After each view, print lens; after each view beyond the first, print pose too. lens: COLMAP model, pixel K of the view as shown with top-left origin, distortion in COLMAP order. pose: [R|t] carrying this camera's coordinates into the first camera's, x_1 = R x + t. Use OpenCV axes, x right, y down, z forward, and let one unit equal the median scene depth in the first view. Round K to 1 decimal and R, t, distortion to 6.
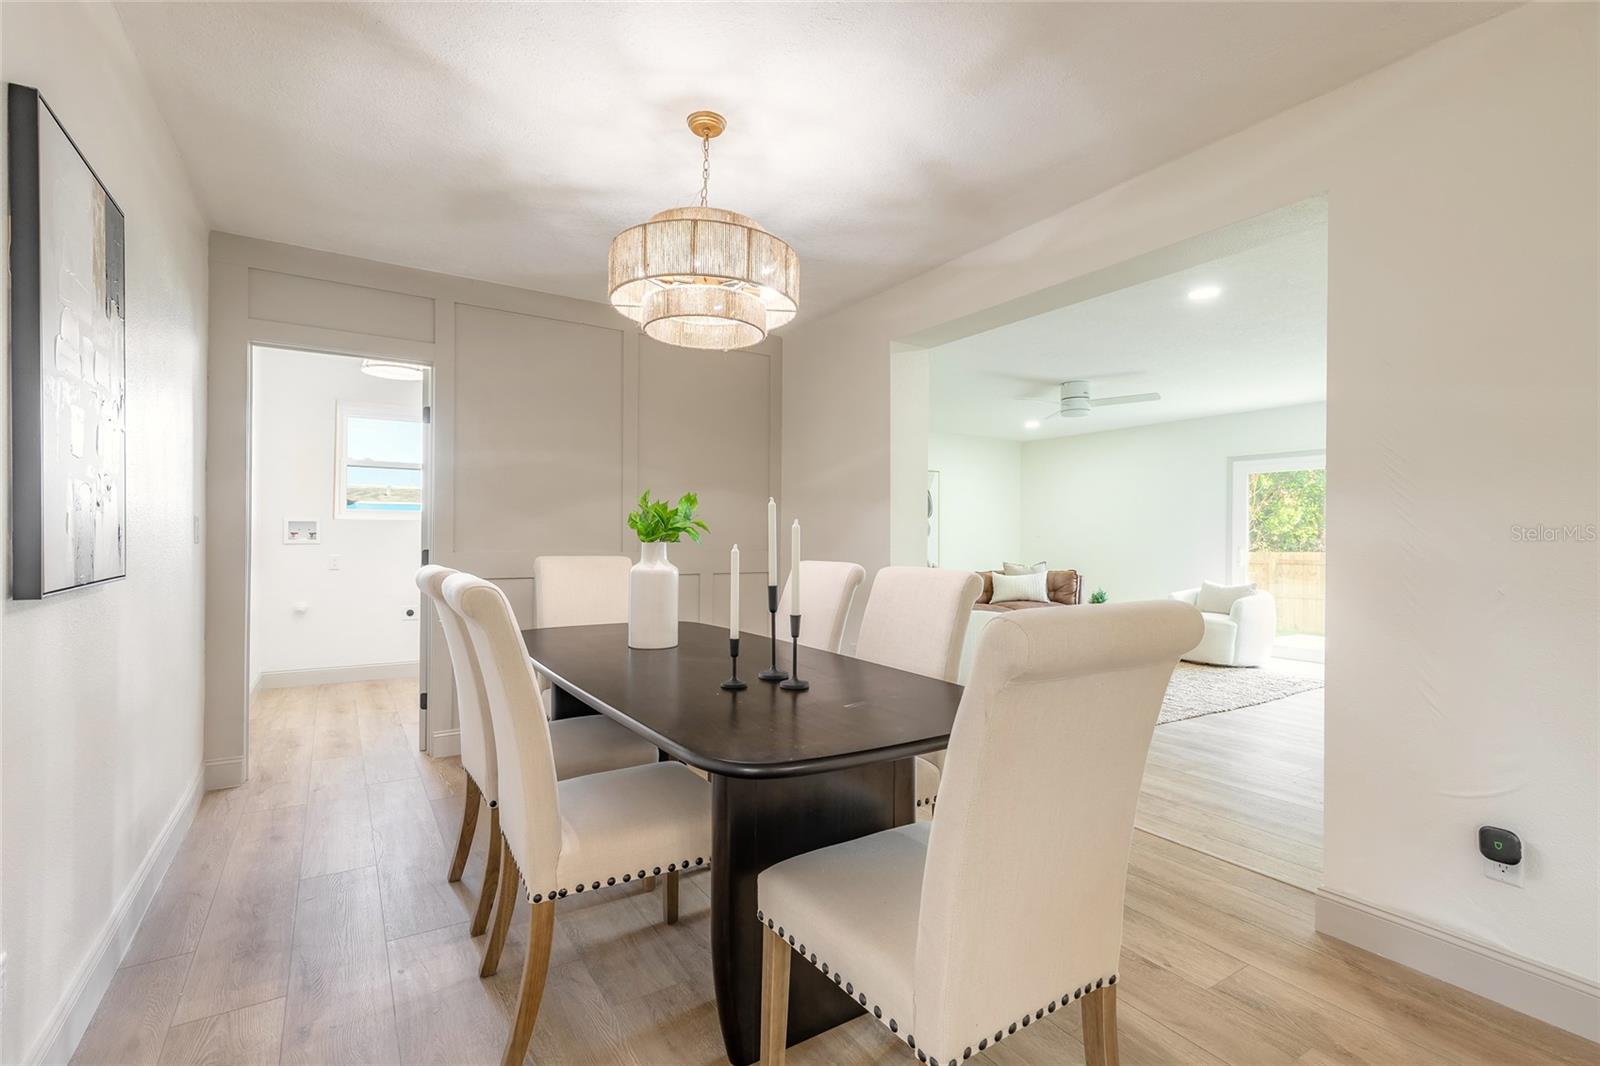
lens RADIAL K [[719.1, 0, 809.9], [0, 719.1, 540.1], [0, 0, 1]] dist [0.008857, -0.002479]
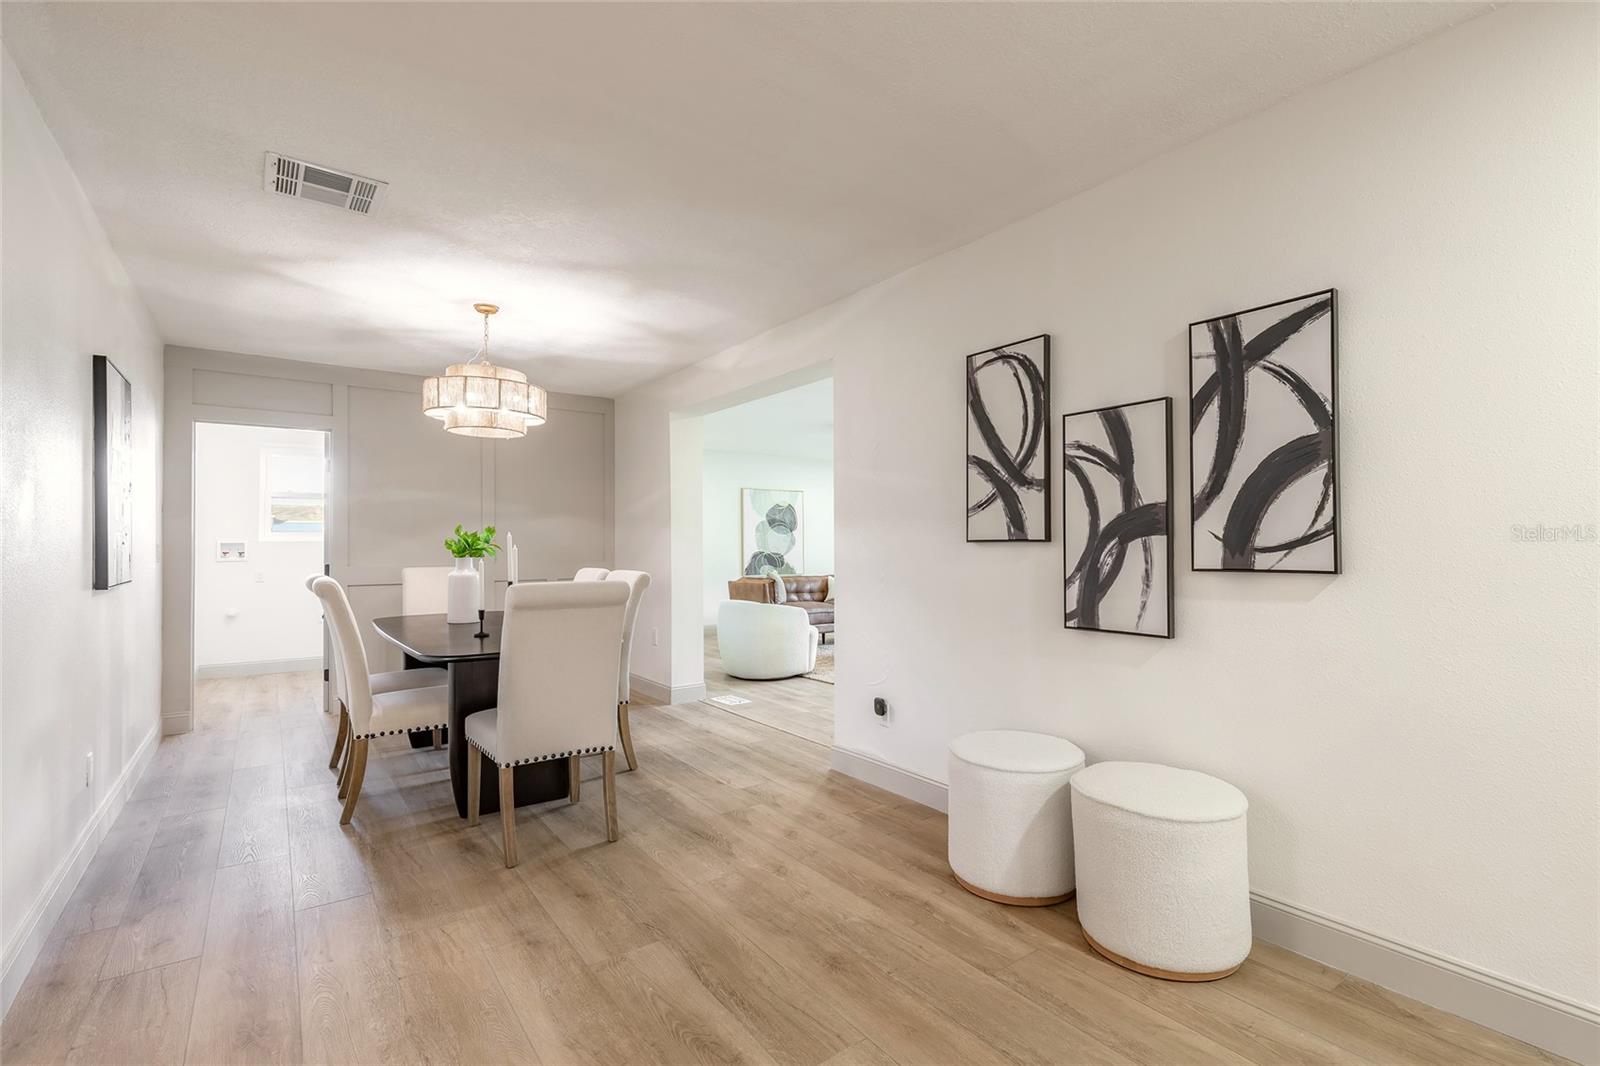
lens RADIAL K [[719.1, 0, 813.4], [0, 719.1, 540.1], [0, 0, 1]] dist [0.008857, -0.002479]
pose [[0.997769, -0.013355, 0.065415, 0.304294], [0.014178, 0.999826, -0.012148, -0.003616], [-0.065241, 0.013048, 0.997784, -0.437299]]
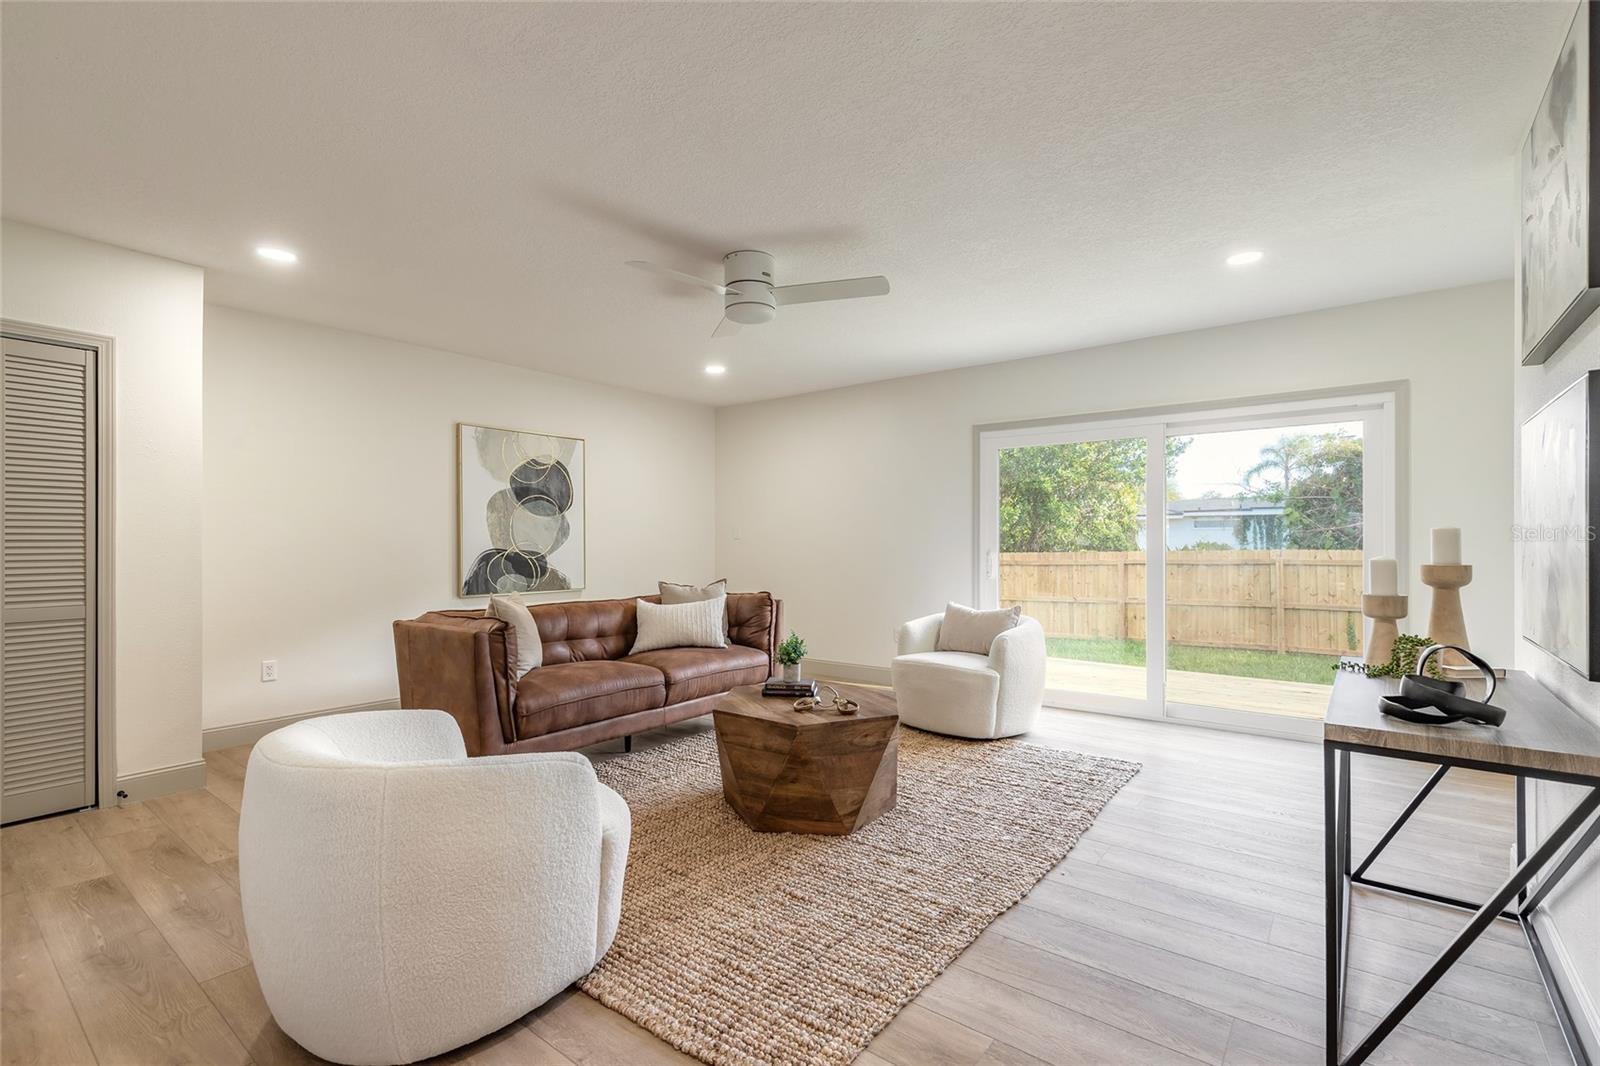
lens RADIAL K [[719.1, 0, 803.7], [0, 719.1, 538.6], [0, 0, 1]] dist [0.008857, -0.002479]
pose [[0.941459, -0.008344, 0.337025, 0.372943], [0.009389, 0.999955, -0.001473, -0.008083], [-0.336998, 0.004552, 0.941495, 0.798233]]
